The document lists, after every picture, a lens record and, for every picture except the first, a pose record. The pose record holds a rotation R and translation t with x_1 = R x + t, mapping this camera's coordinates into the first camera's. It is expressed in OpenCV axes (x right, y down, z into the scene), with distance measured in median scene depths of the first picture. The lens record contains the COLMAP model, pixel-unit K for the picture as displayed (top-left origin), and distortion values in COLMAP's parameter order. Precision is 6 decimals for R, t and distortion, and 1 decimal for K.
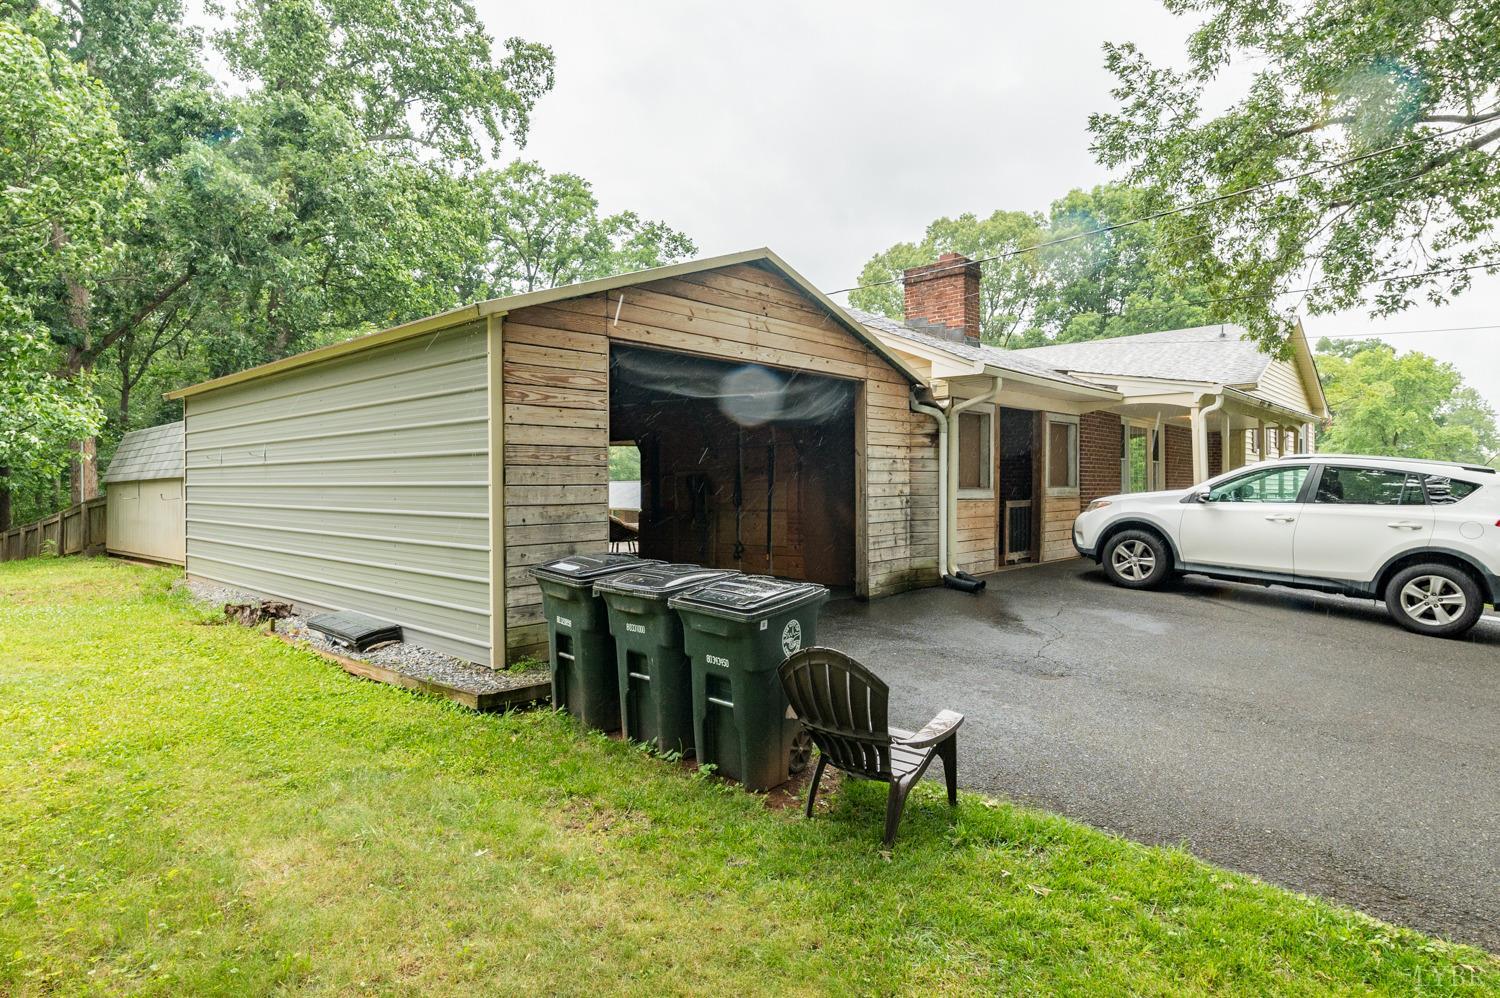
lens RADIAL K [[814.5, 0, 751.4], [0, 814.5, 491.8], [0, 0, 1]] dist [0.002857, -0.000124]
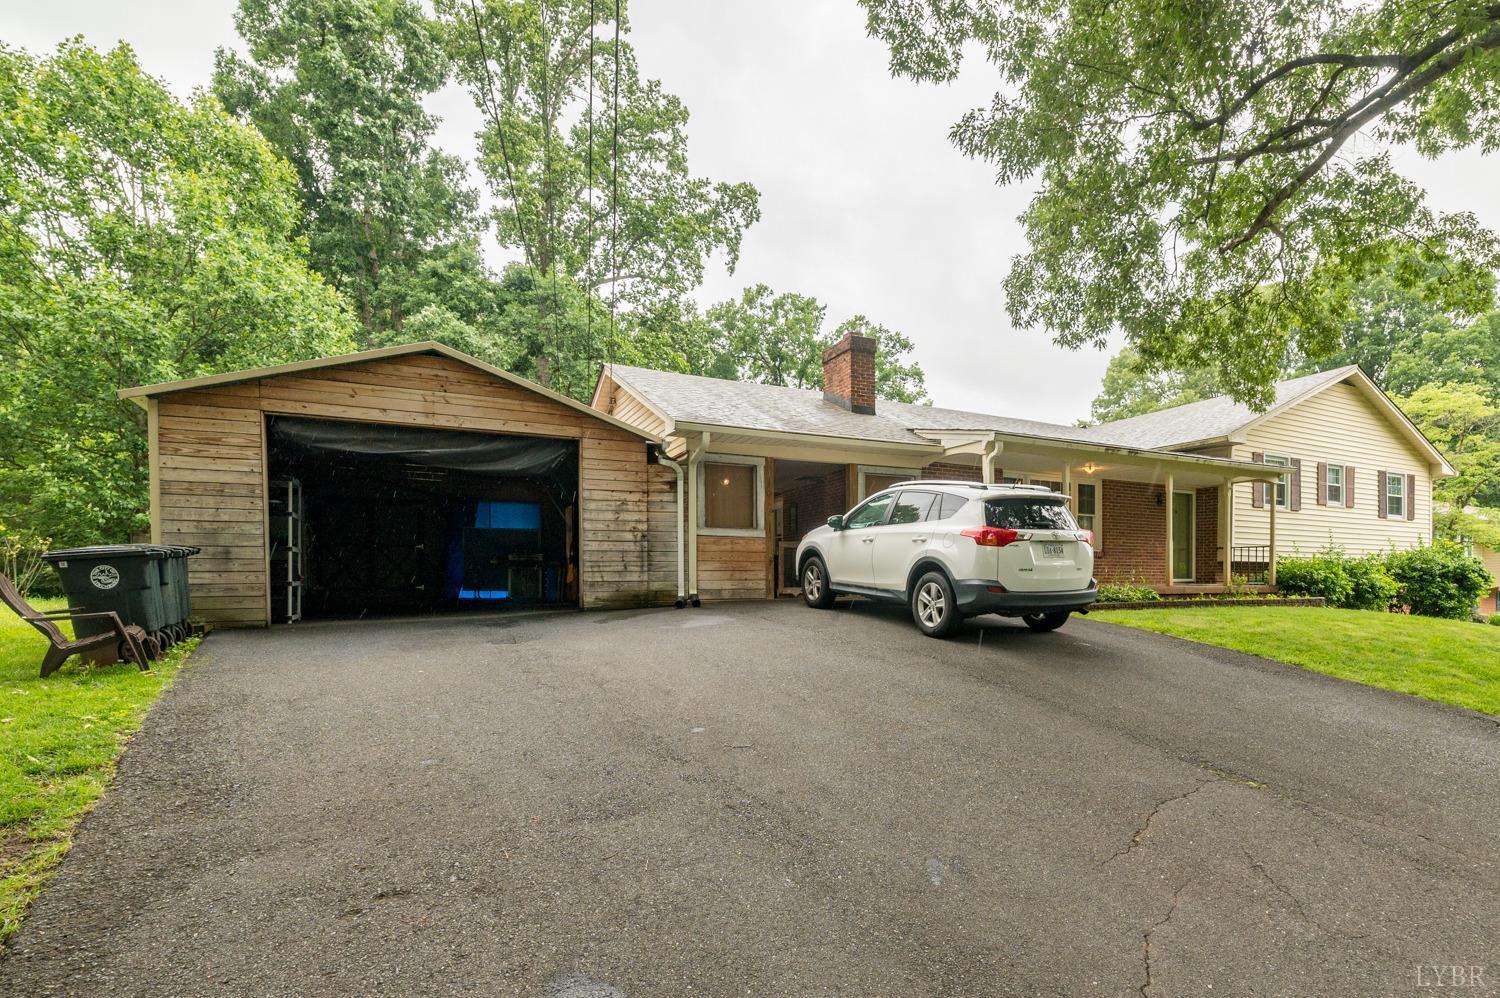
lens RADIAL K [[764.6, 0, 848.5], [0, 764.6, 575.9], [0, 0, 1]] dist [0.005980, 0.001907]
pose [[0.960561, -0.002729, -0.278056, 0.877653], [0.001096, 0.999981, -0.006028, 0.086203], [0.278067, 0.005486, 0.960546, -0.035776]]
